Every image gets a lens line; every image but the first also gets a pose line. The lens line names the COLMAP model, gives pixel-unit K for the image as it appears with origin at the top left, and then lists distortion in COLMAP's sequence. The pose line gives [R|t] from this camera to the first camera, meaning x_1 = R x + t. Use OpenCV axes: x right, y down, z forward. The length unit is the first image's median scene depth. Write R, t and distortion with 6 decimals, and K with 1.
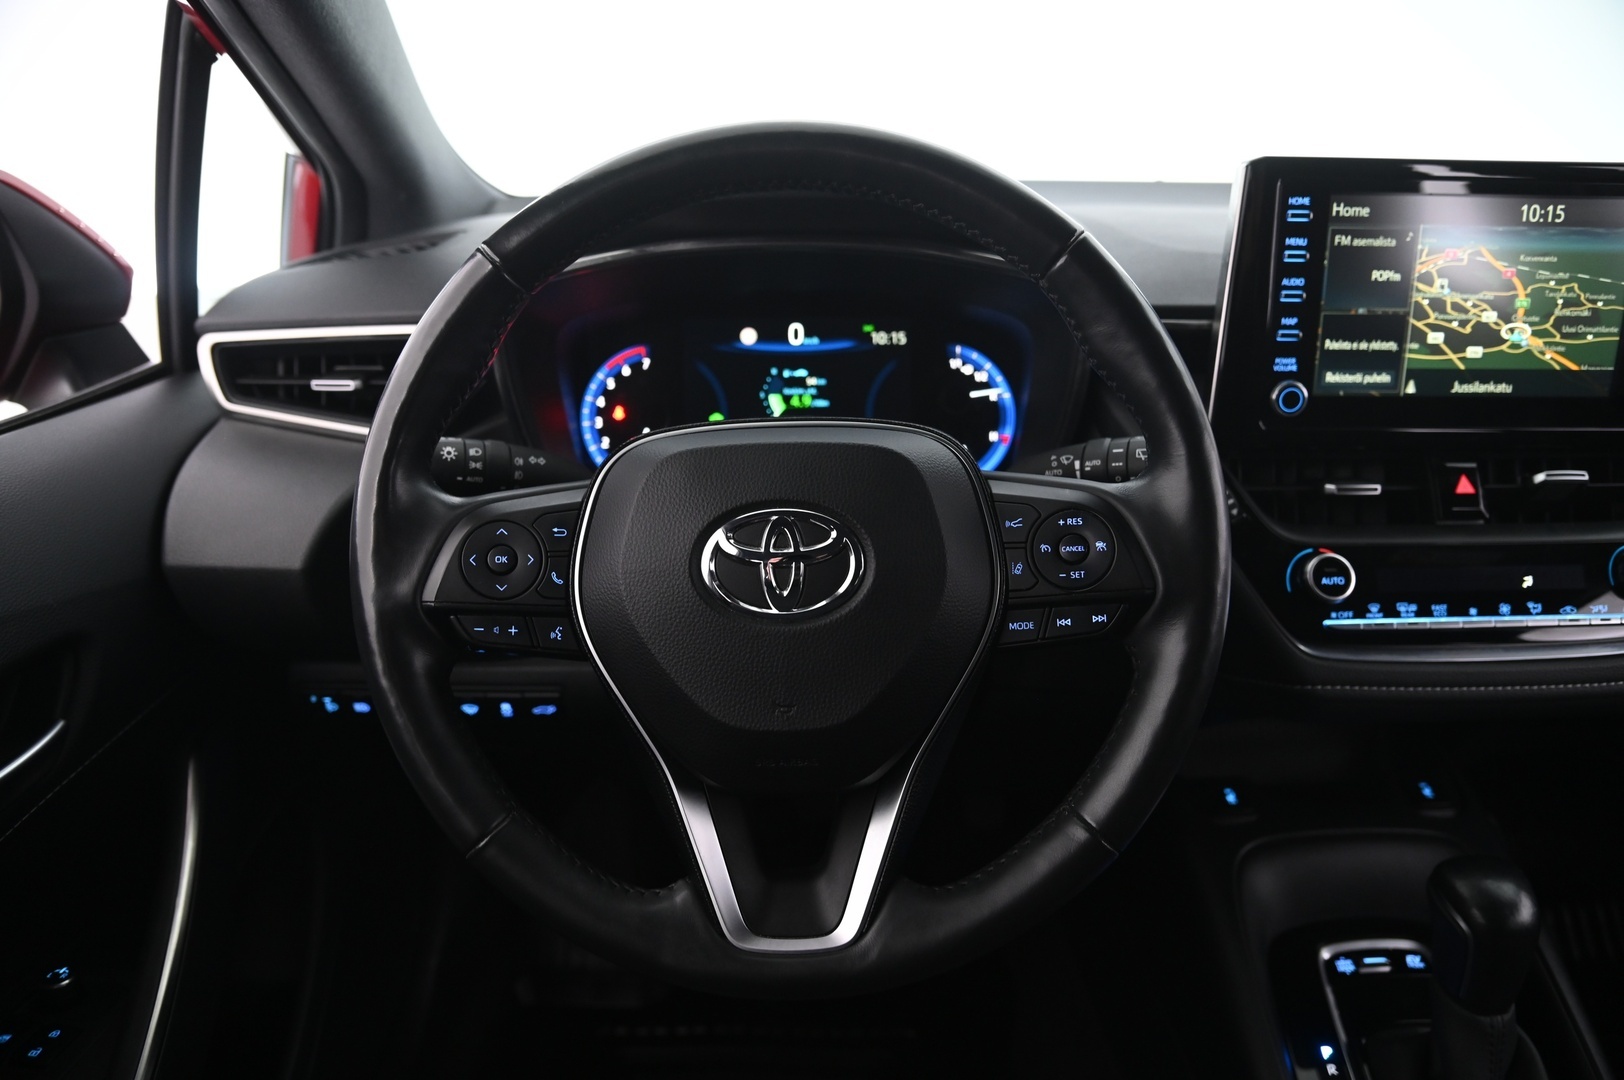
lens RADIAL K [[1081.2, 0, 815.8], [0, 1081.2, 493.1], [0, 0, 1]] dist [-0.122676, 0.060397]
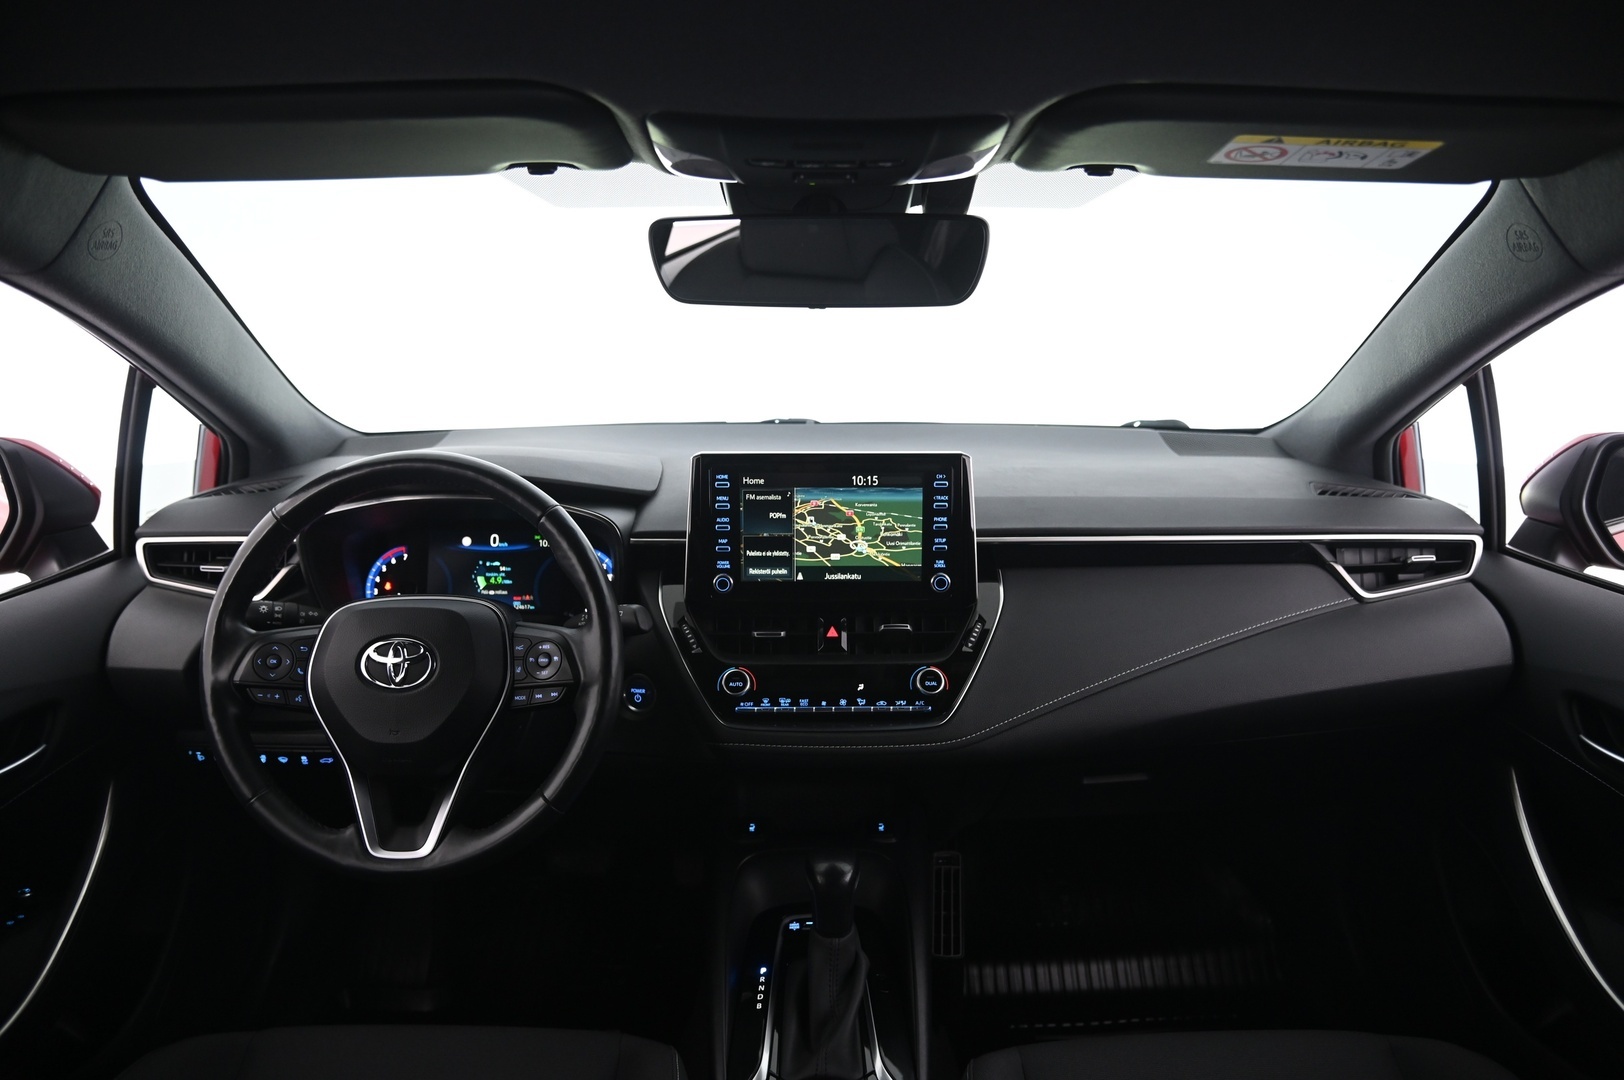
lens RADIAL K [[1081.2, 0, 815.8], [0, 1081.2, 493.1], [0, 0, 1]] dist [-0.122676, 0.060397]
pose [[0.999496, 0.007018, 0.030951, 0.545079], [-0.002446, 0.989379, -0.145337, 0.025489], [-0.031642, 0.145189, 0.988898, -0.849341]]
